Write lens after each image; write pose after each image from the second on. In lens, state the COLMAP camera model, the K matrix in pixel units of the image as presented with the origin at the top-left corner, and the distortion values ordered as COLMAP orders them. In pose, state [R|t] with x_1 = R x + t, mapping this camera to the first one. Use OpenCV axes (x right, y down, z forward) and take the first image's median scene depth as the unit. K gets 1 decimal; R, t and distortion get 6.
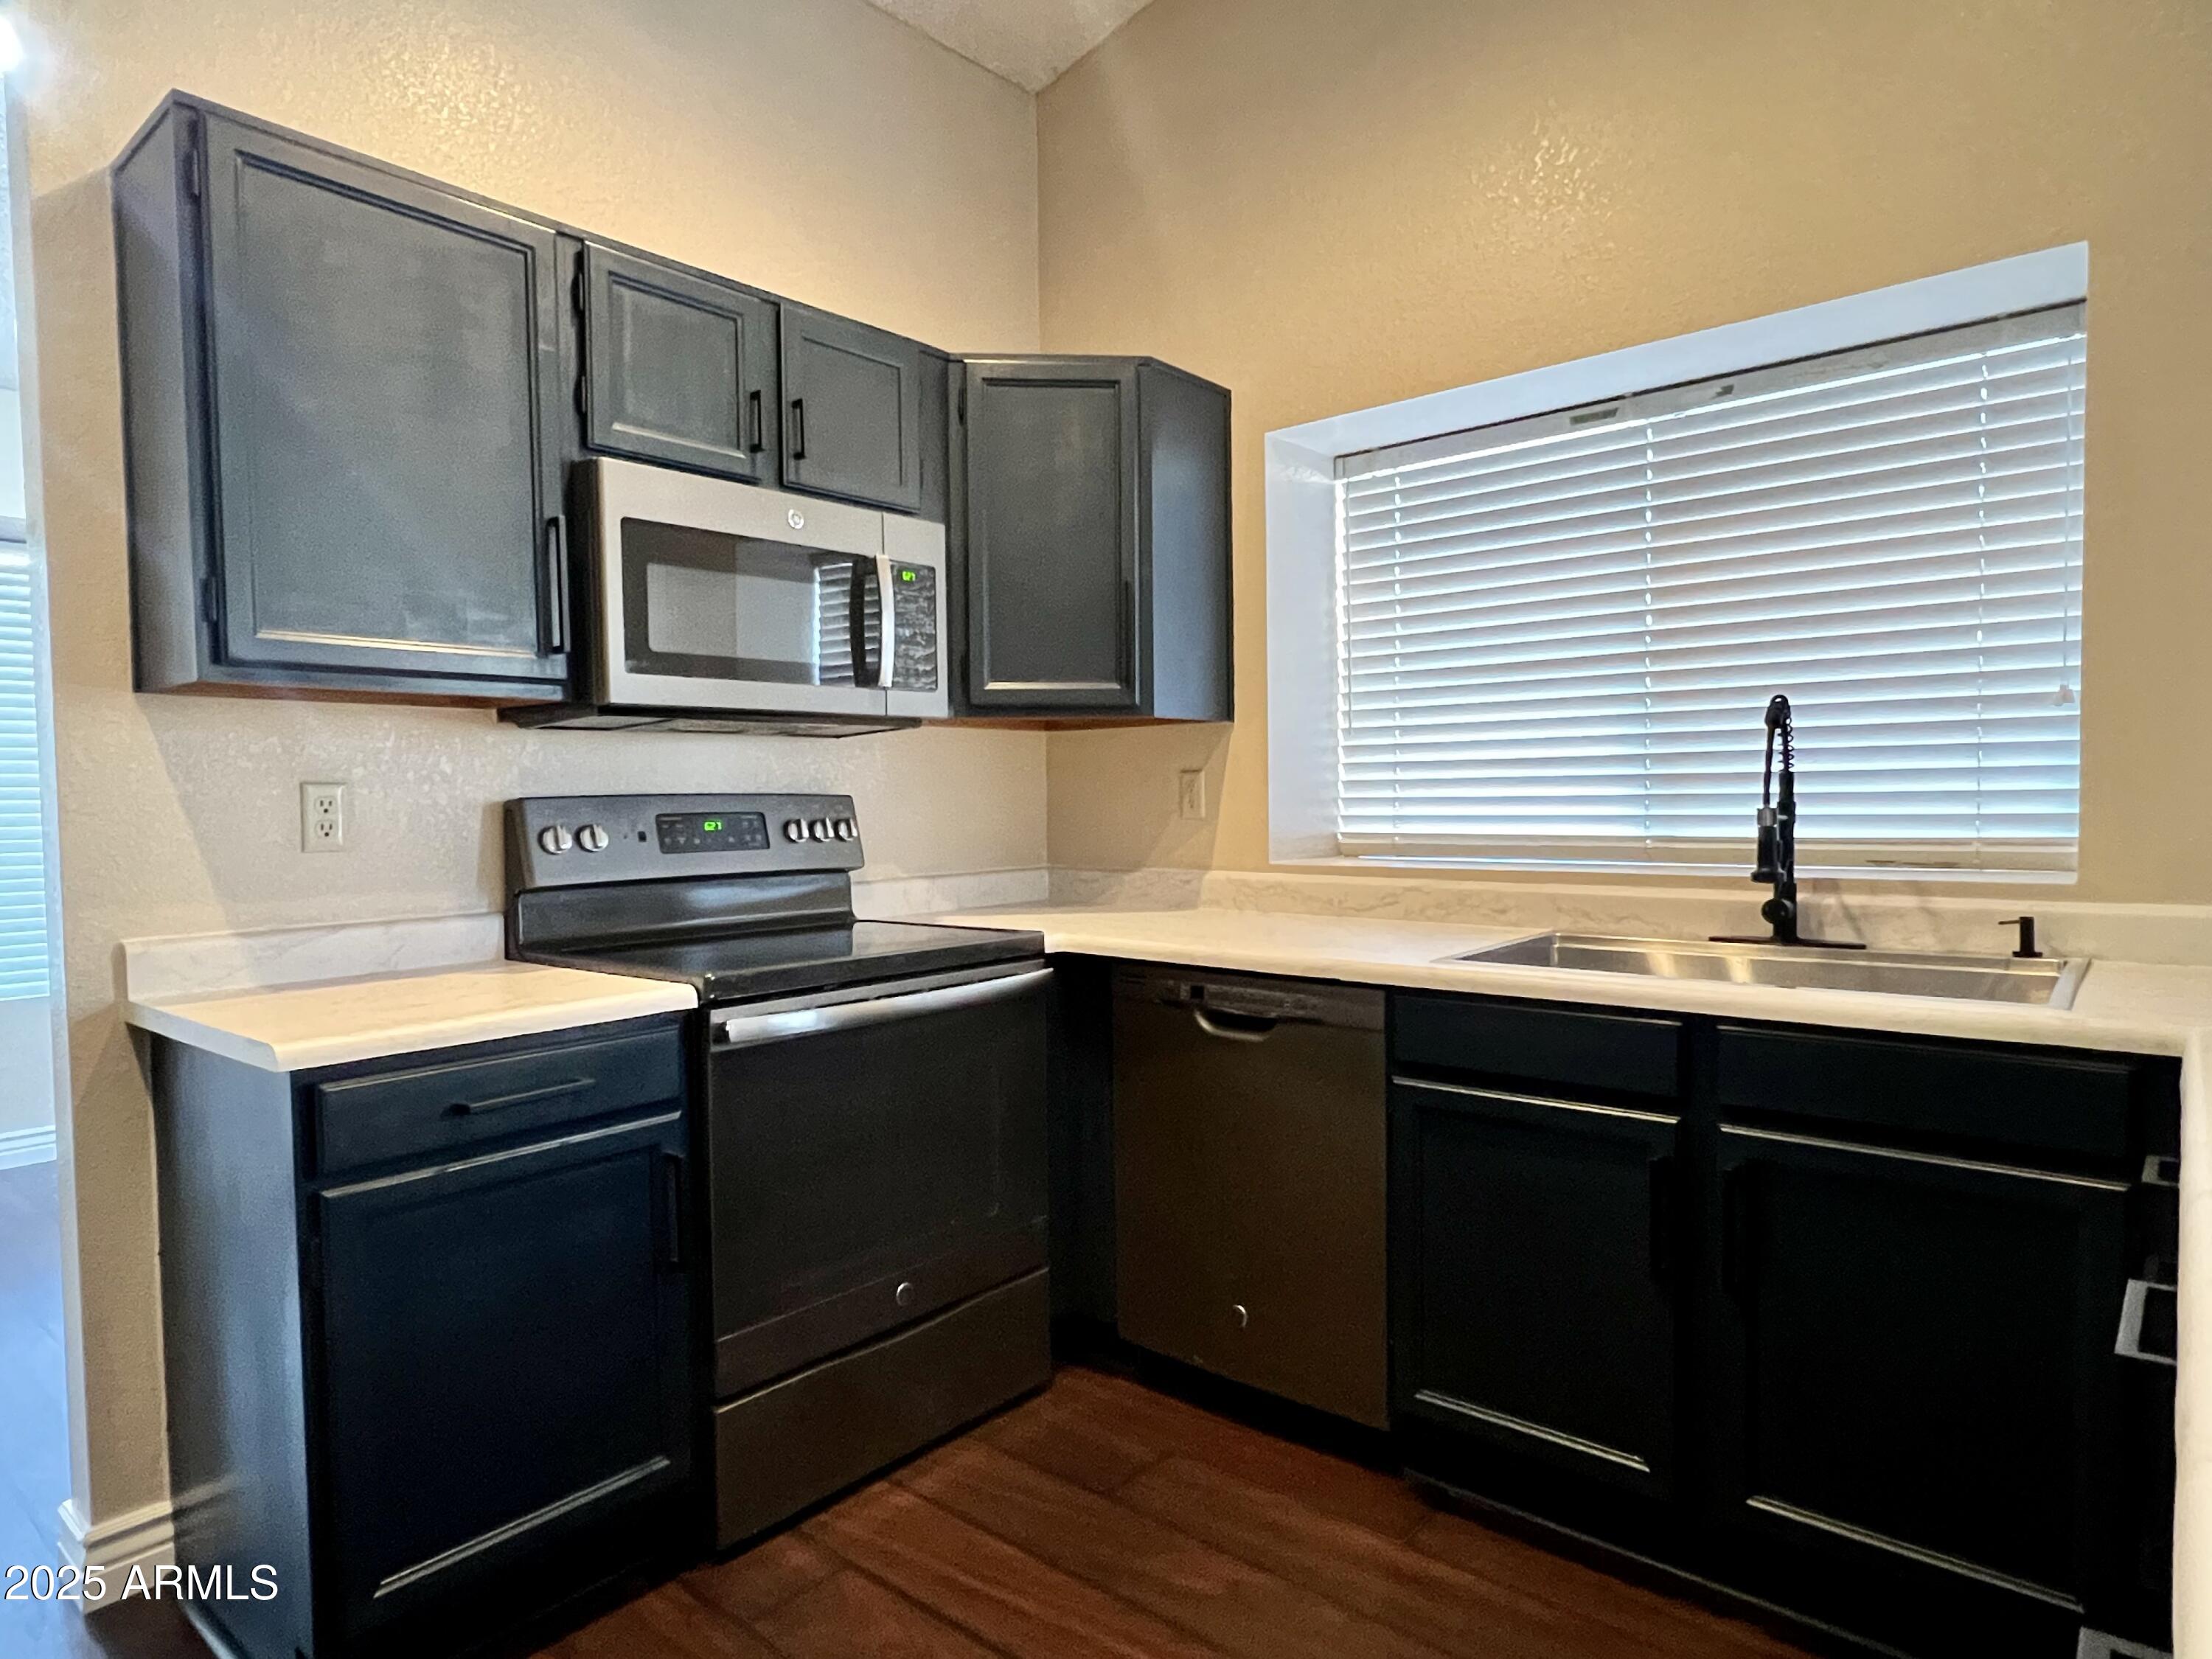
lens RADIAL K [[1281.5, 0, 1106.0], [0, 1281.5, 829.5], [0, 0, 1]] dist [-0.001307, 0.001283]
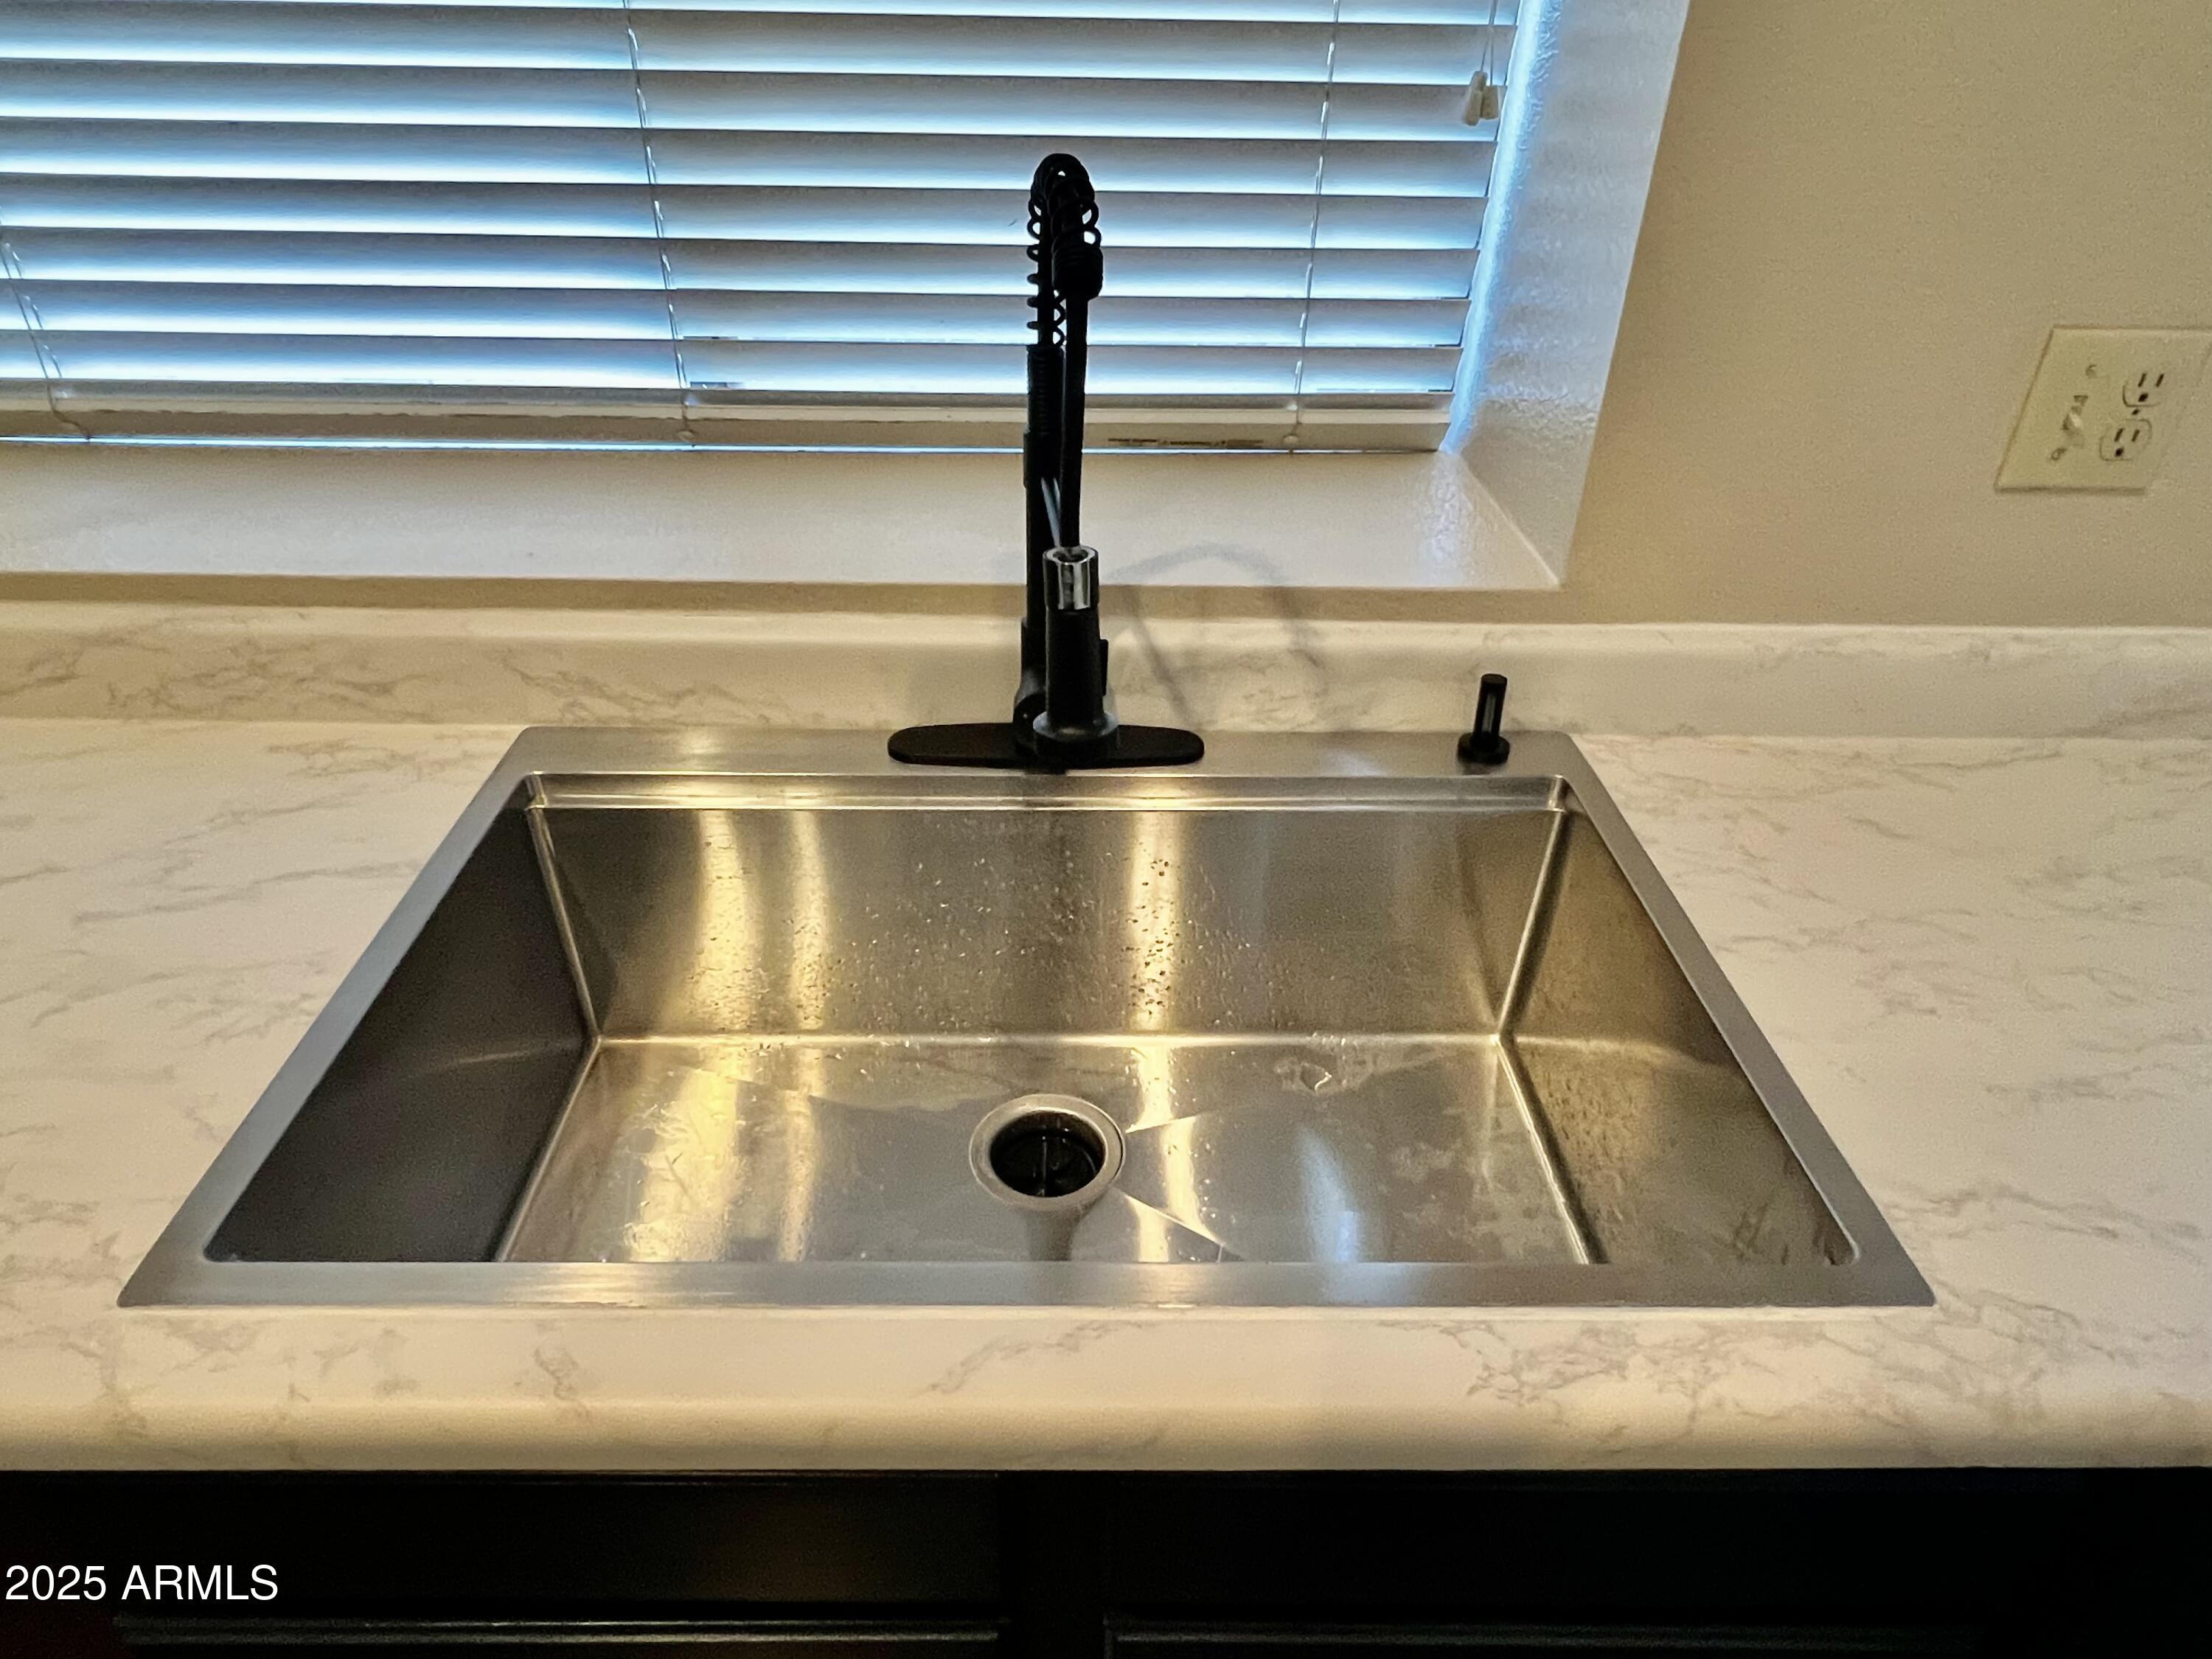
lens RADIAL K [[1281.5, 0, 1106.0], [0, 1281.5, 829.5], [0, 0, 1]] dist [-0.001307, 0.001283]
pose [[0.750224, -0.342028, 0.565845, 0.283696], [-0.009826, 0.849945, 0.526780, -0.126964], [-0.661111, -0.400763, 0.634288, 0.696964]]
